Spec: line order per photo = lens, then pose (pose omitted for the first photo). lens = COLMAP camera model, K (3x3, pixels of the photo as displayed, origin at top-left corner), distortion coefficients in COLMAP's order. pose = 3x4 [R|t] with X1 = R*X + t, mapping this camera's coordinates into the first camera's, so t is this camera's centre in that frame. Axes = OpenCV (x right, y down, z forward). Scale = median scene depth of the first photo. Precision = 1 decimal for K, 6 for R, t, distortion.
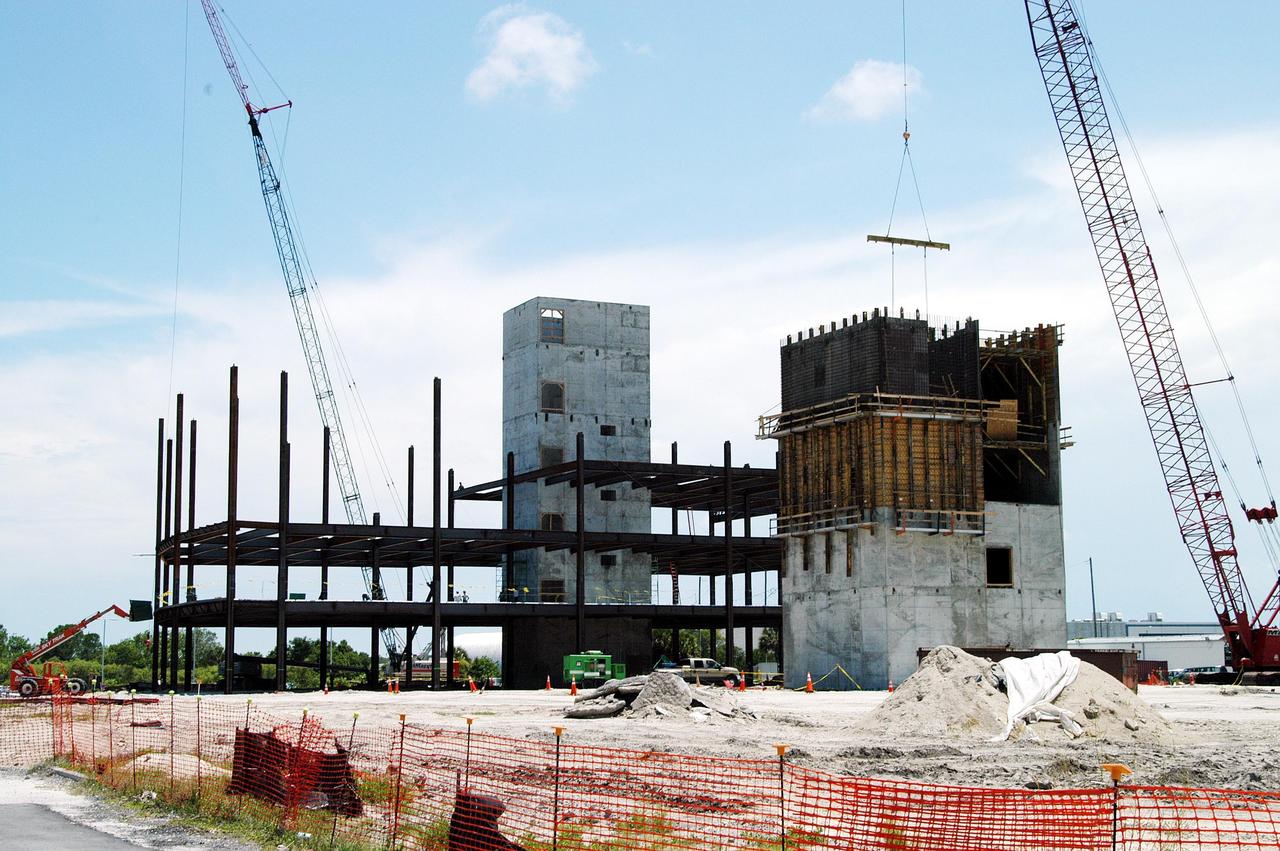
lens RADIAL K [[1872.1, 0, 639.8], [0, 1872.1, 426.7], [0, 0, 1]] dist [0.039347, 0.000000]
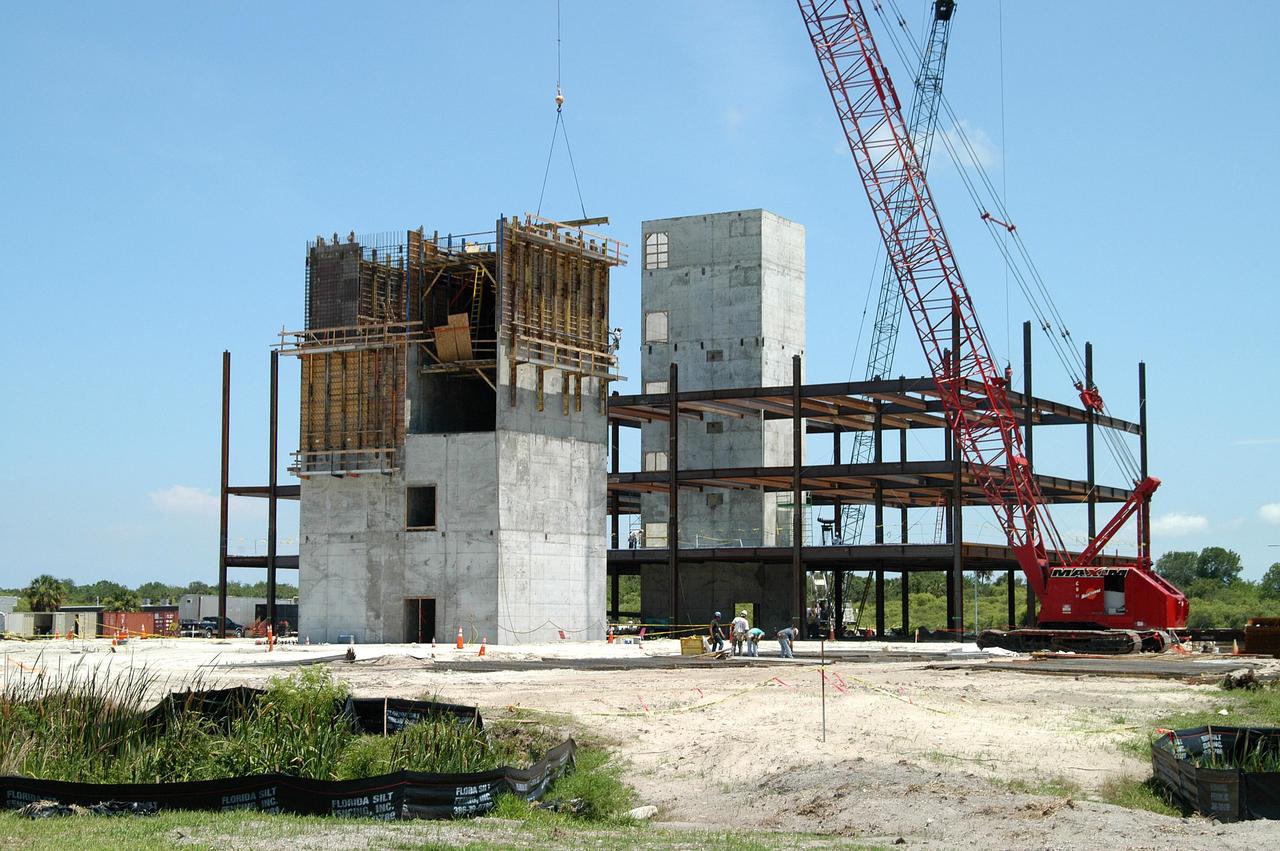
lens RADIAL K [[2127.5, 0, 640.3], [0, 2127.5, 424.8], [0, 0, 1]] dist [0.092092, 0.000000]
pose [[0.551404, -0.066958, -0.831547, 1.078328], [0.102505, 0.994659, -0.012120, 0.058039], [0.827917, -0.078555, 0.555322, 0.524347]]
